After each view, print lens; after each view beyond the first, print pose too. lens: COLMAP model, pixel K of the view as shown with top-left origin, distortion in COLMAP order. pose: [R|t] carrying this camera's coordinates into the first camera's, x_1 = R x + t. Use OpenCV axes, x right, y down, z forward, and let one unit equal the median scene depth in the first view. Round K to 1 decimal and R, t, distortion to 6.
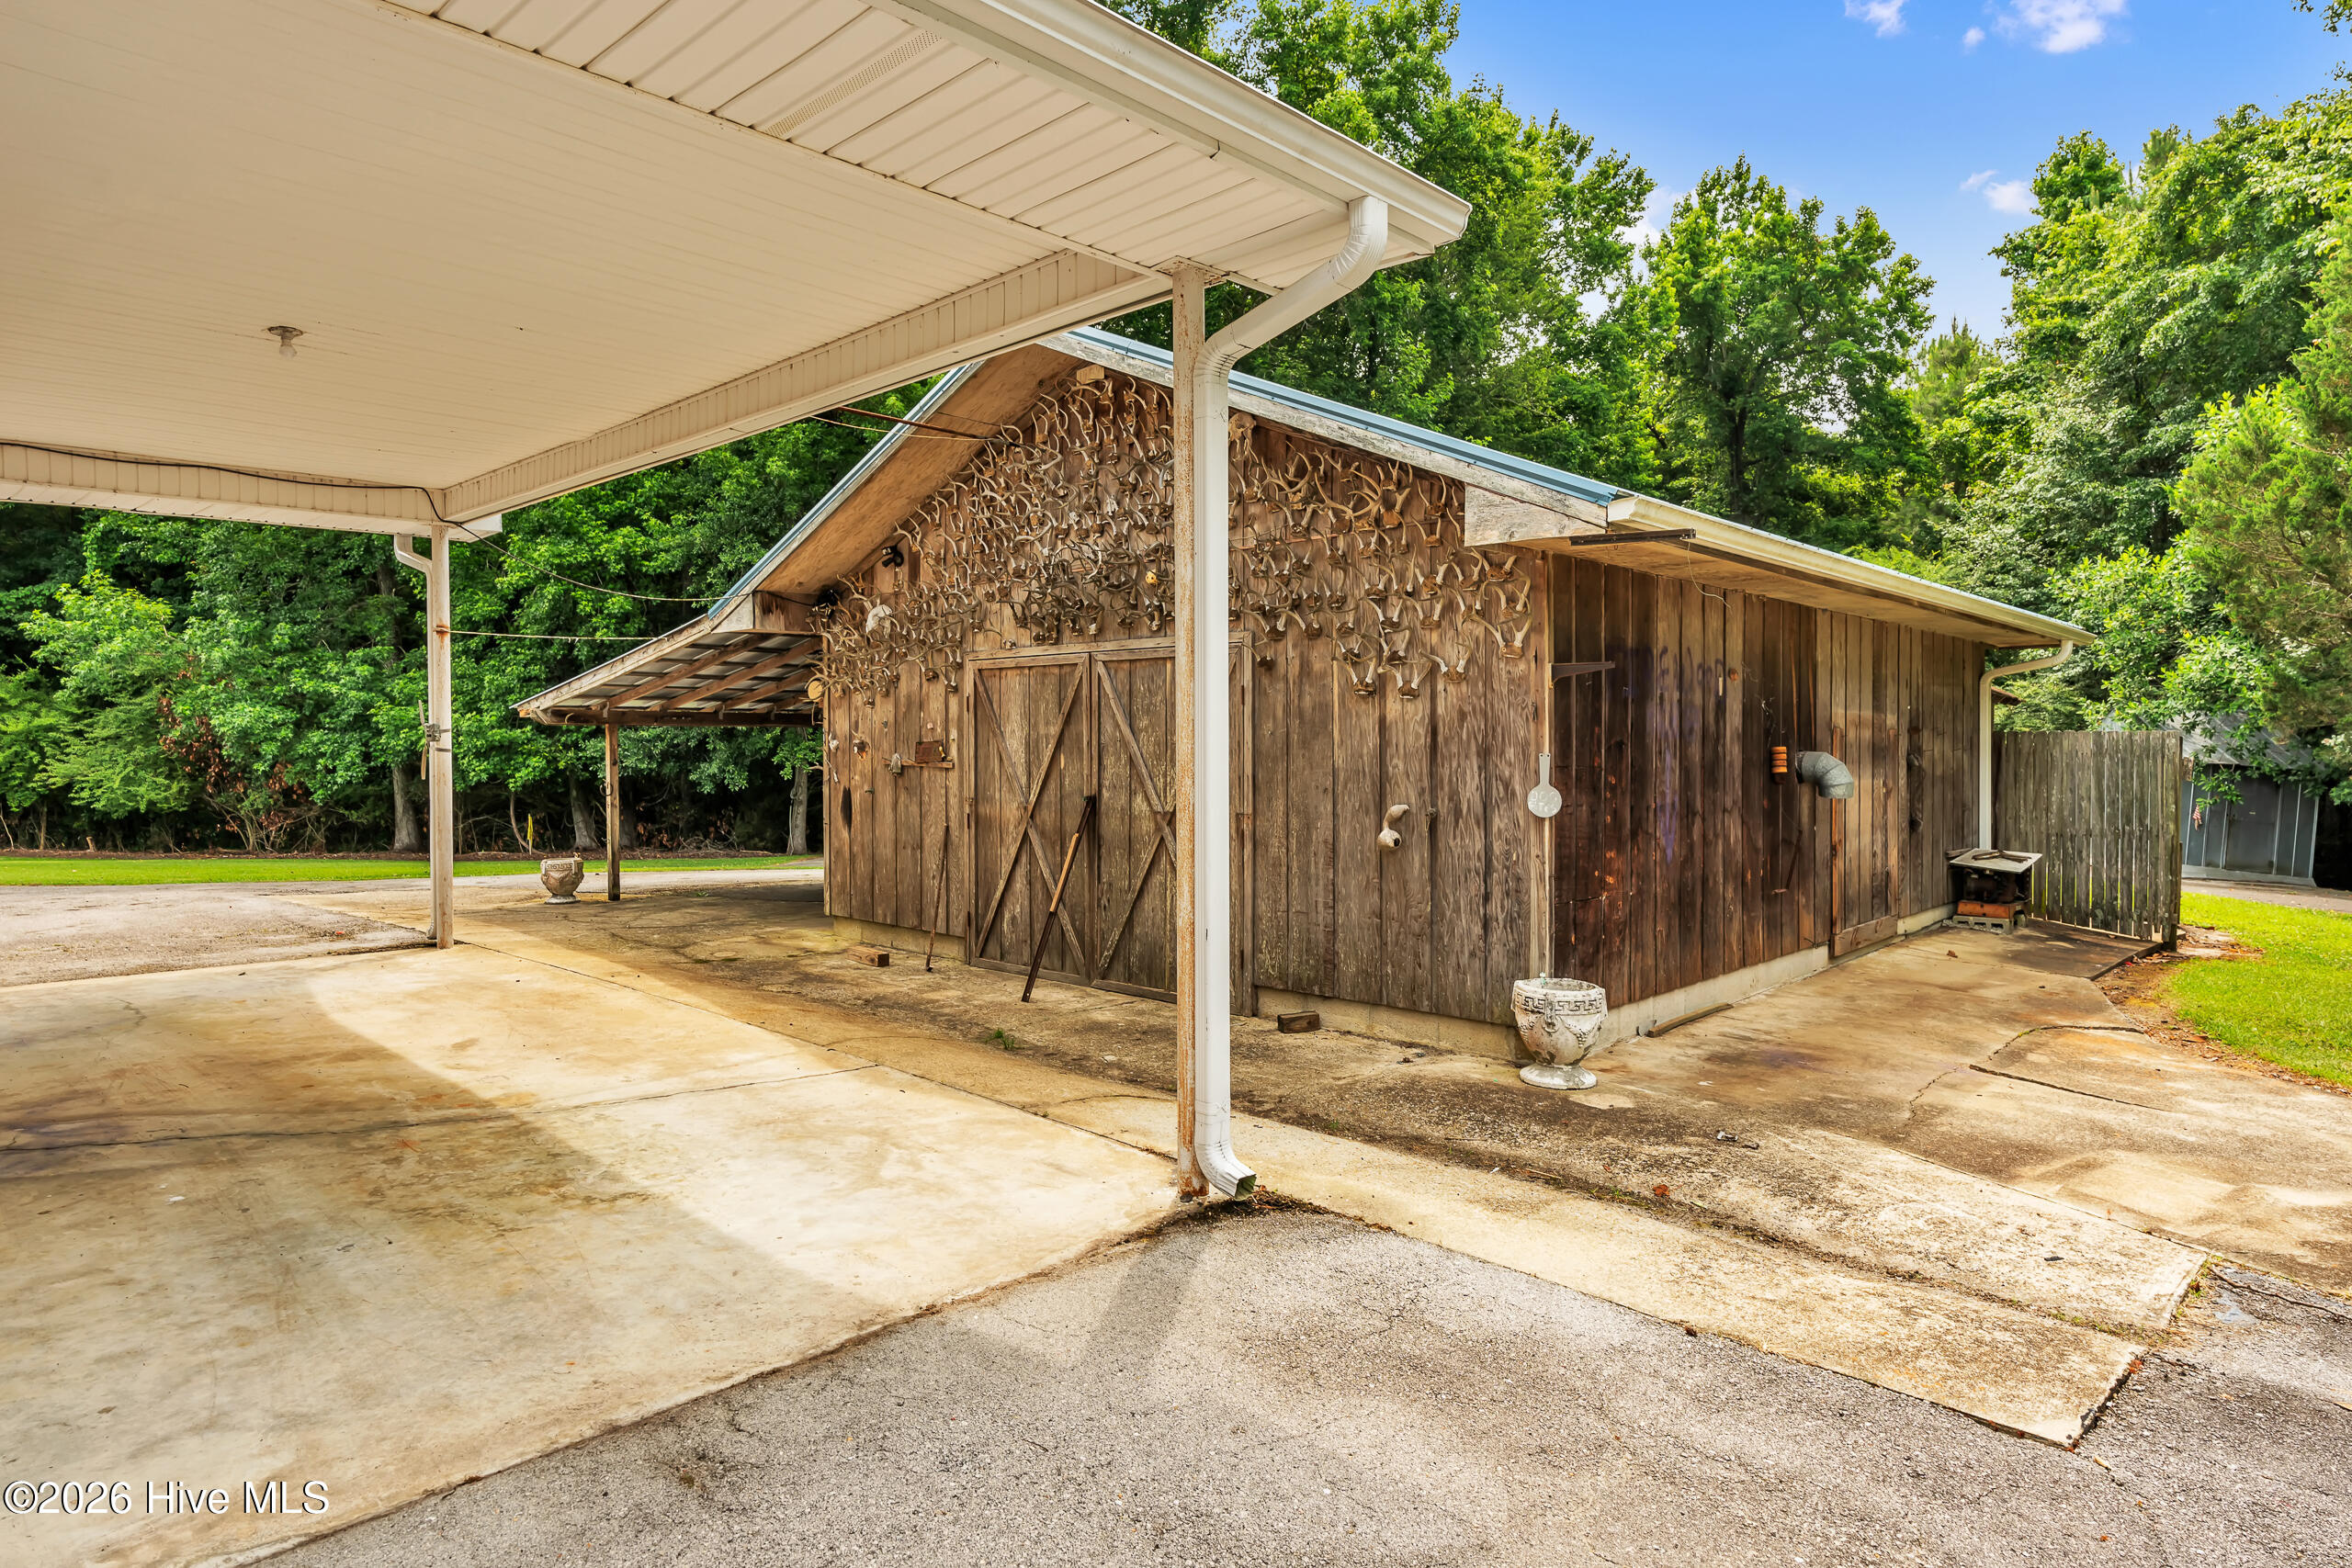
lens RADIAL K [[1341.1, 0, 1176.0], [0, 1341.1, 784.0], [0, 0, 1]] dist [-0.001116, -0.000340]
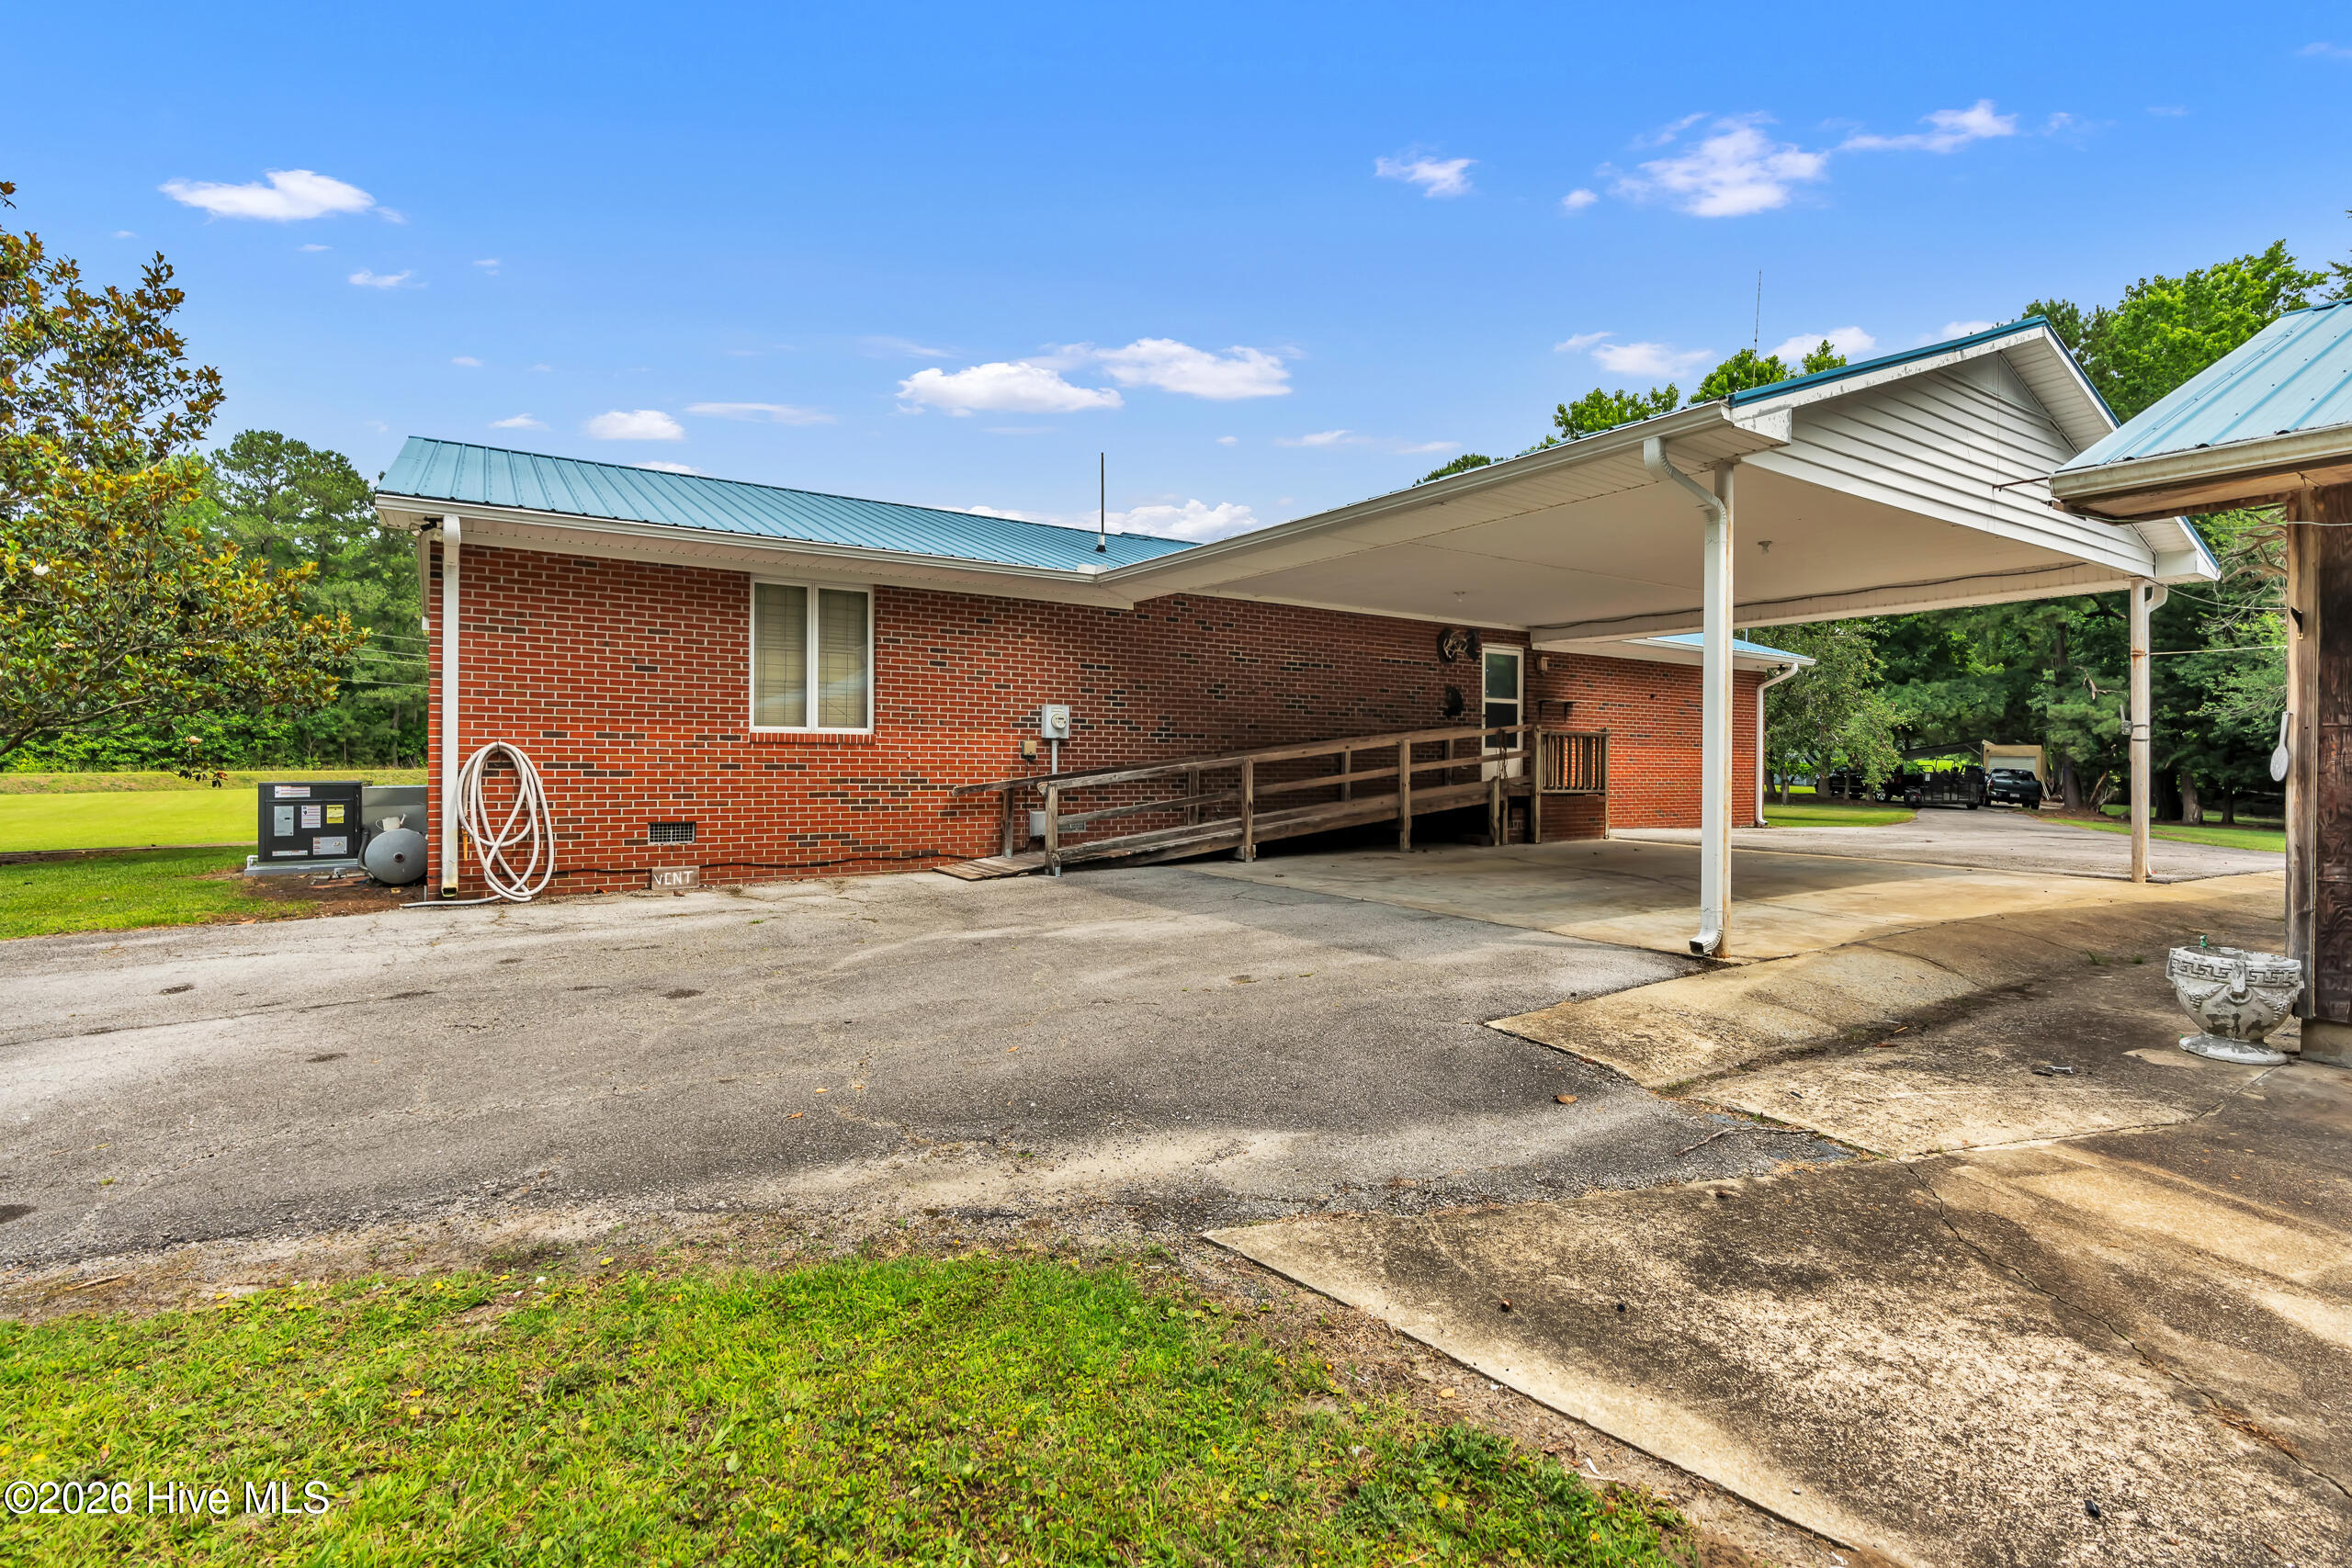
lens RADIAL K [[1113.0, 0, 1176.0], [0, 1113.0, 784.0], [0, 0, 1]] dist [-0.012685, -0.000065]
pose [[-0.223243, 0.025905, -0.974419, 1.637797], [-0.032766, 0.998882, 0.034062, 0.034422], [0.974212, 0.039532, -0.222145, 0.578588]]
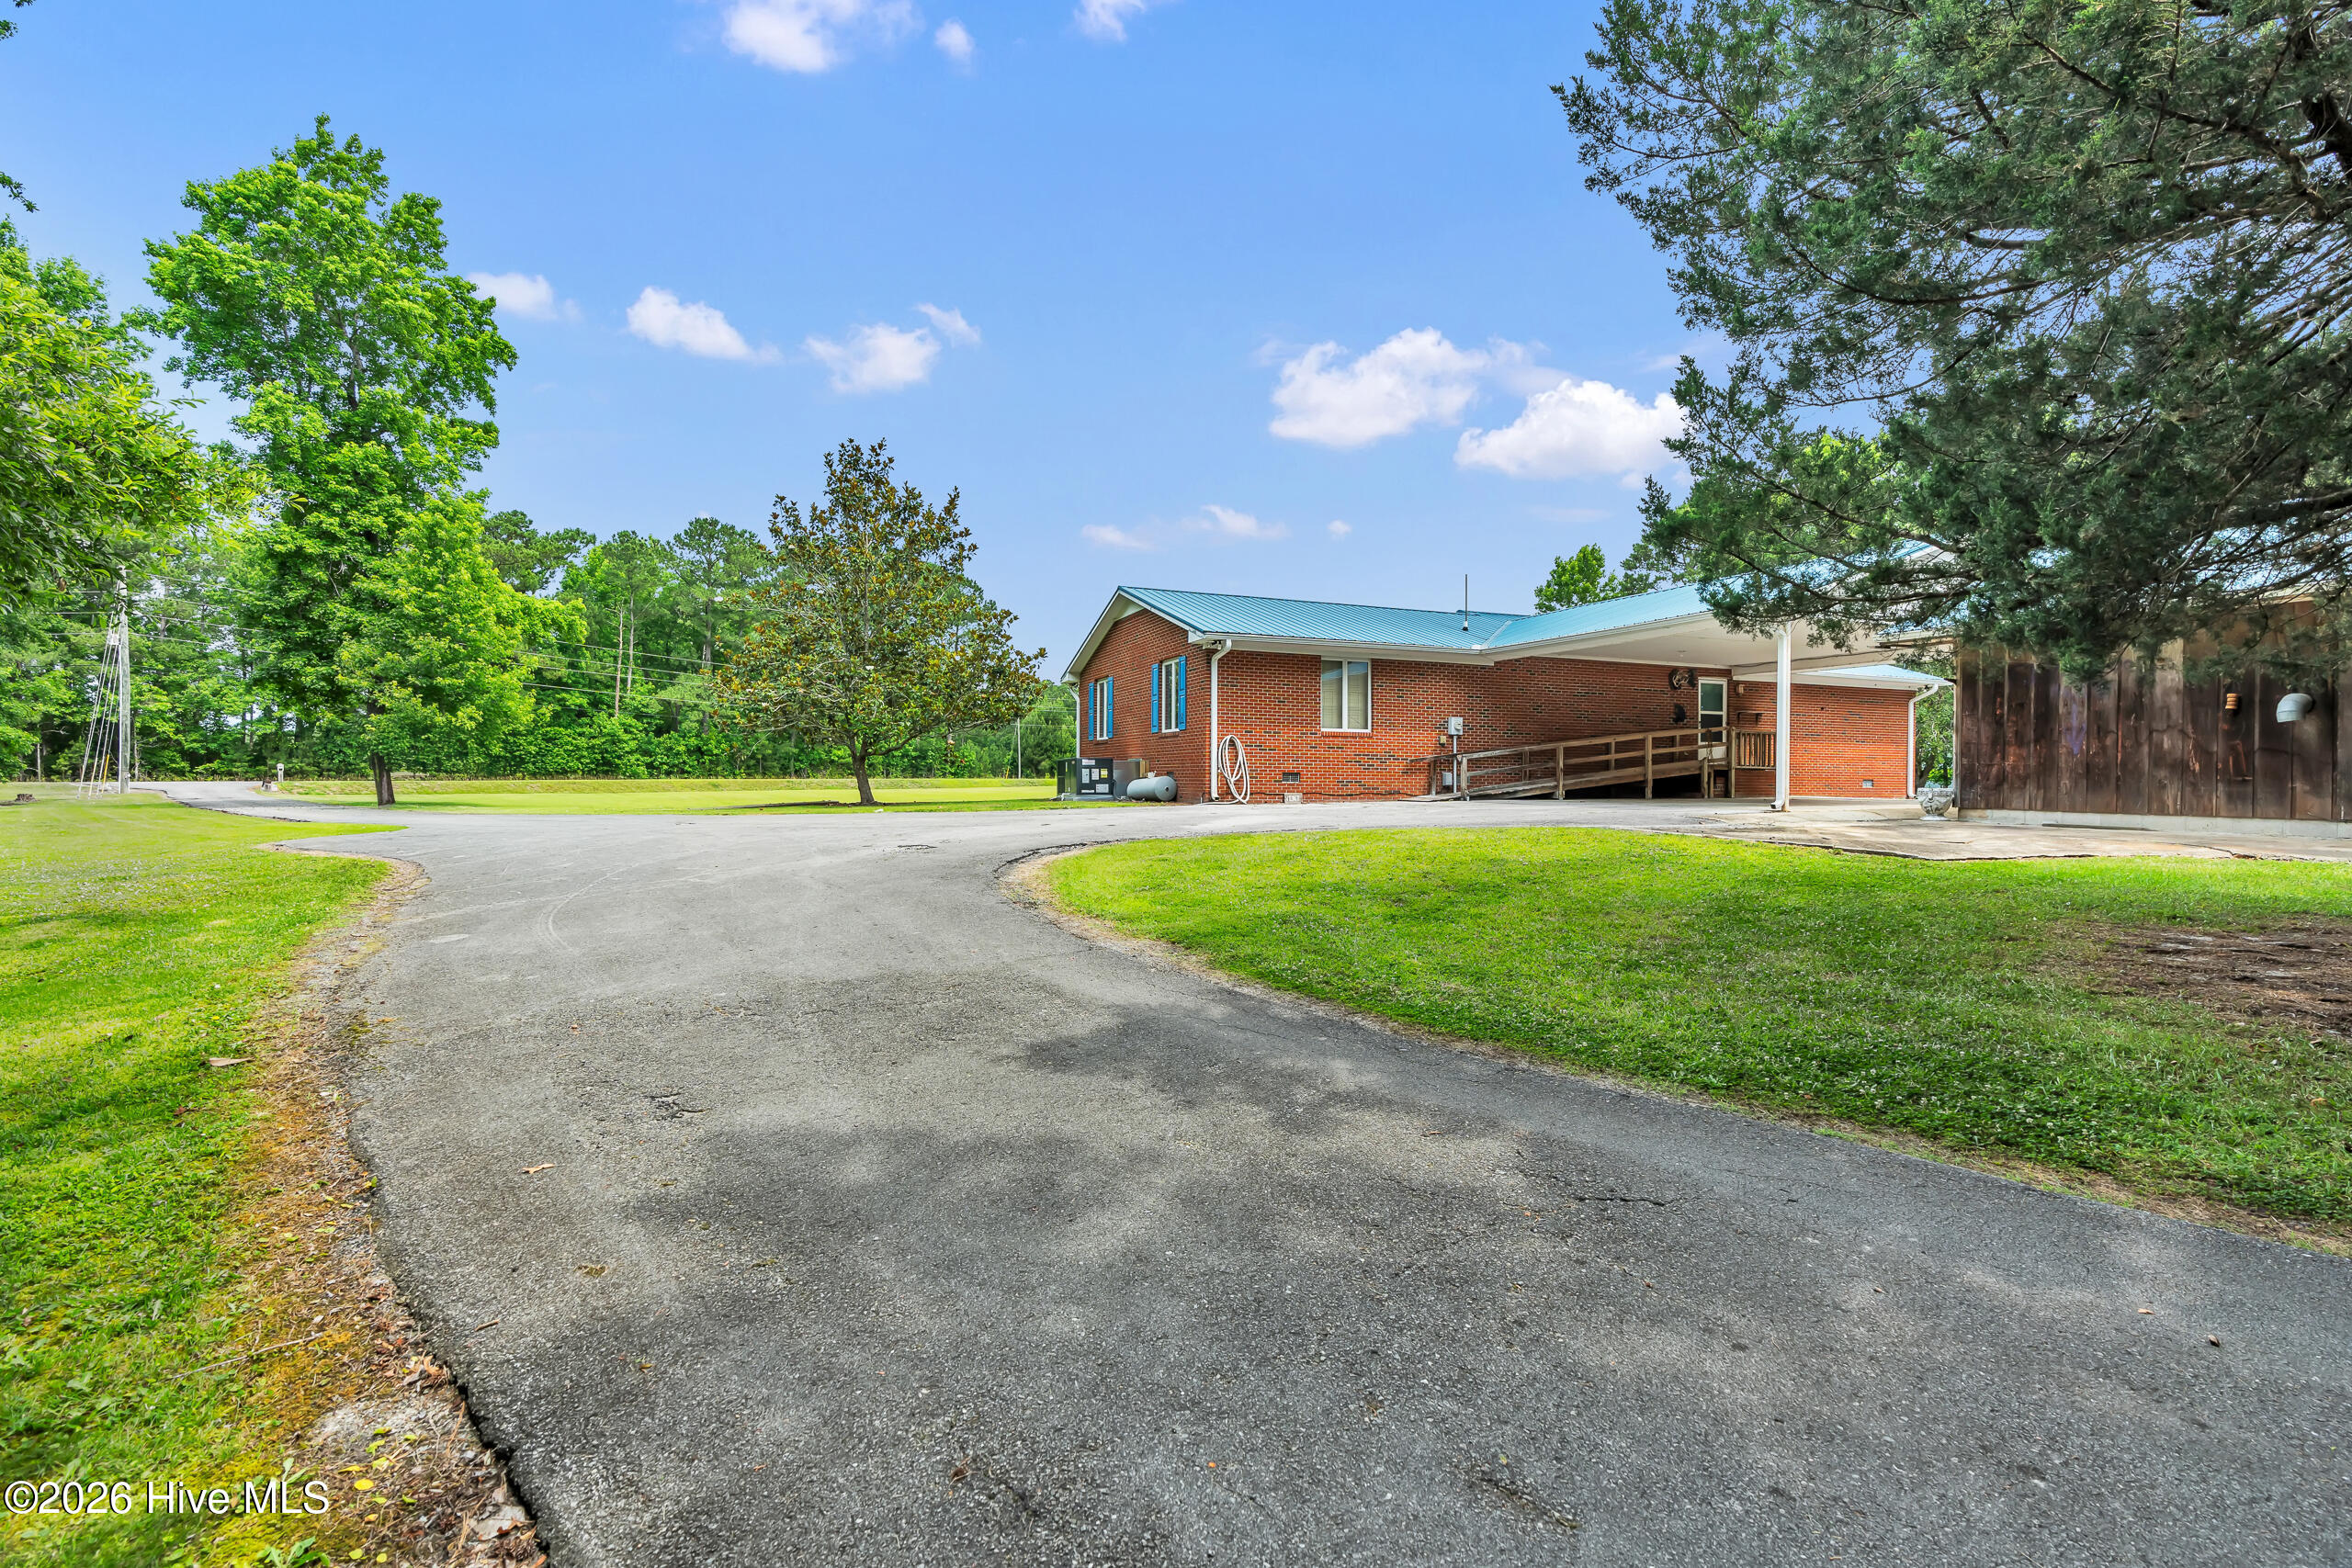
lens RADIAL K [[1097.6, 0, 1176.0], [0, 1097.6, 784.0], [0, 0, 1]] dist [-0.002604, -0.000065]
pose [[-0.409478, 0.009168, -0.912274, 2.880132], [-0.028400, 0.999337, 0.022790, 0.101116], [0.911878, 0.035240, -0.408946, 0.589216]]
